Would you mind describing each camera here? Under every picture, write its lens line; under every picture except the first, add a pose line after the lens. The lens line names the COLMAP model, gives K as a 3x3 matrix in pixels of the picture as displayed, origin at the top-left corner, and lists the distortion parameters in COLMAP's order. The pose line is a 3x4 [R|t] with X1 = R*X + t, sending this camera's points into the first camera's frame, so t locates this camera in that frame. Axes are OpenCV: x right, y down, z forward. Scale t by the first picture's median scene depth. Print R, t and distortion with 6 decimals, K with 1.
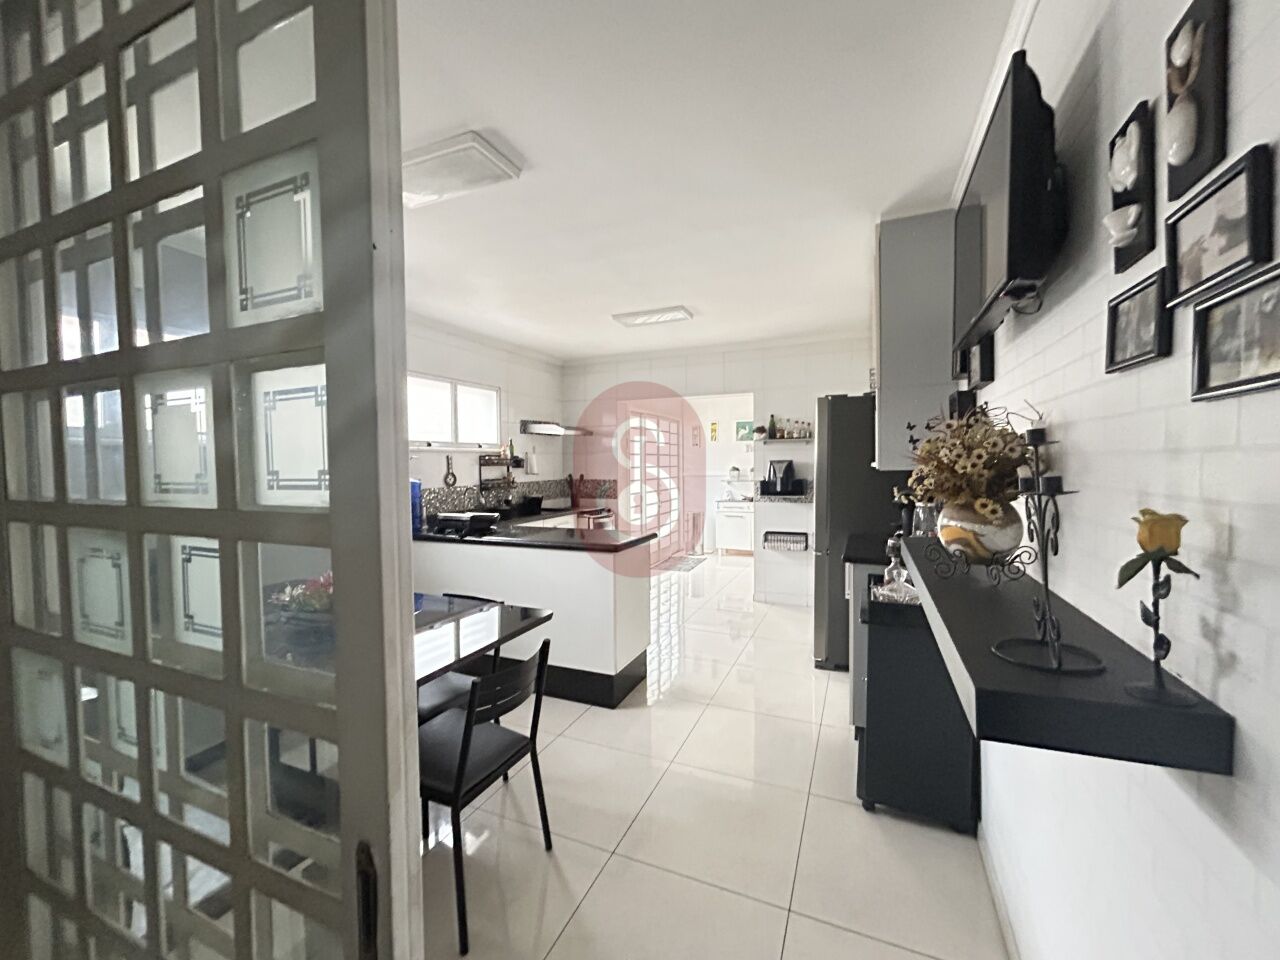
lens RADIAL K [[517.7, 0, 646.9], [0, 517.7, 480.3], [0, 0, 1]] dist [-0.001454, 0.000904]
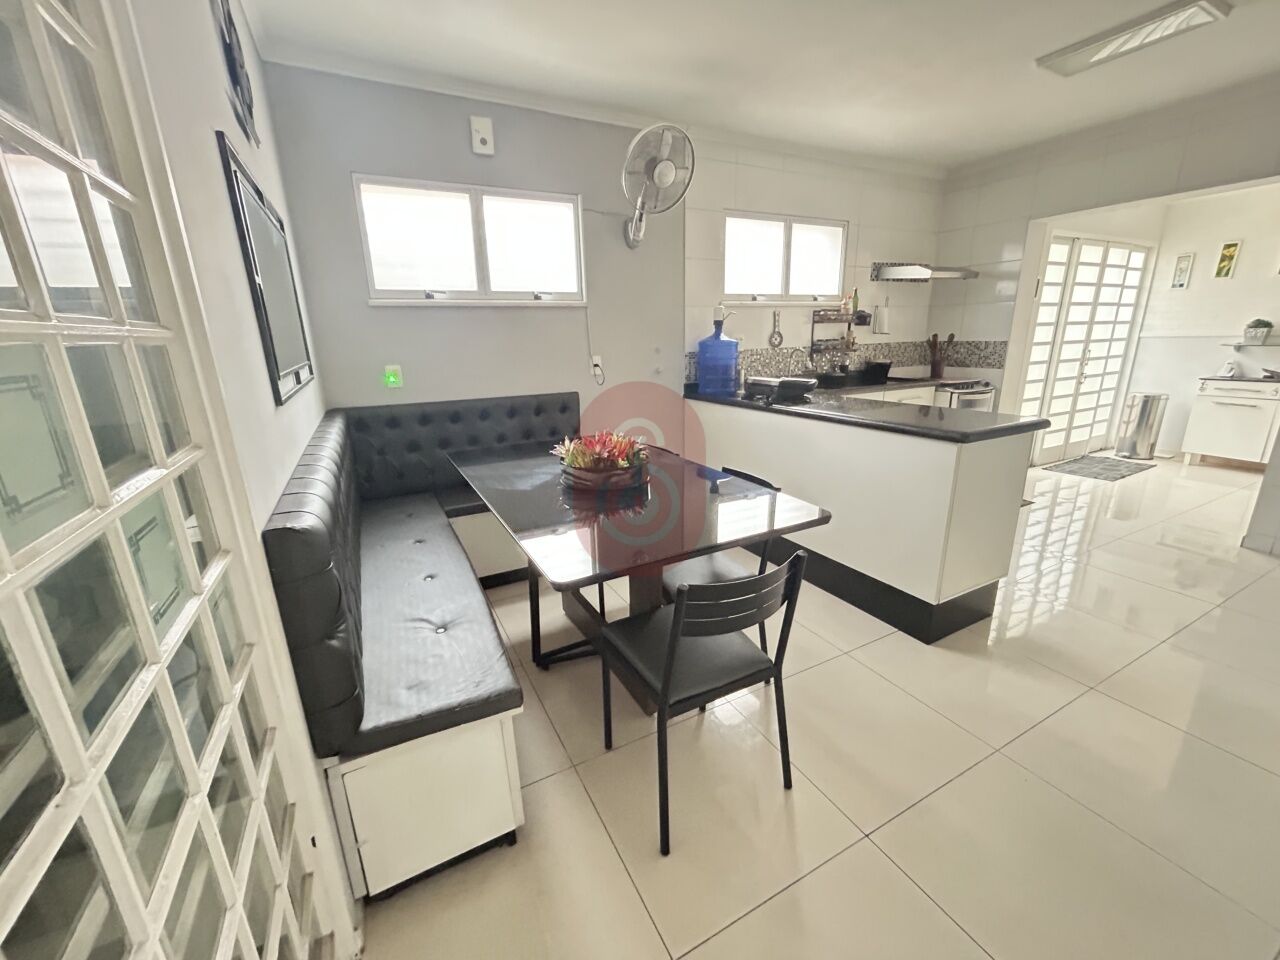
lens RADIAL K [[517.7, 0, 641.7], [0, 517.7, 480.7], [0, 0, 1]] dist [-0.001454, 0.000904]
pose [[0.773649, 0.162897, -0.612316, 0.022475], [-0.005546, 0.968091, 0.250539, 0.010271], [0.633590, -0.190433, 0.749866, 0.122871]]
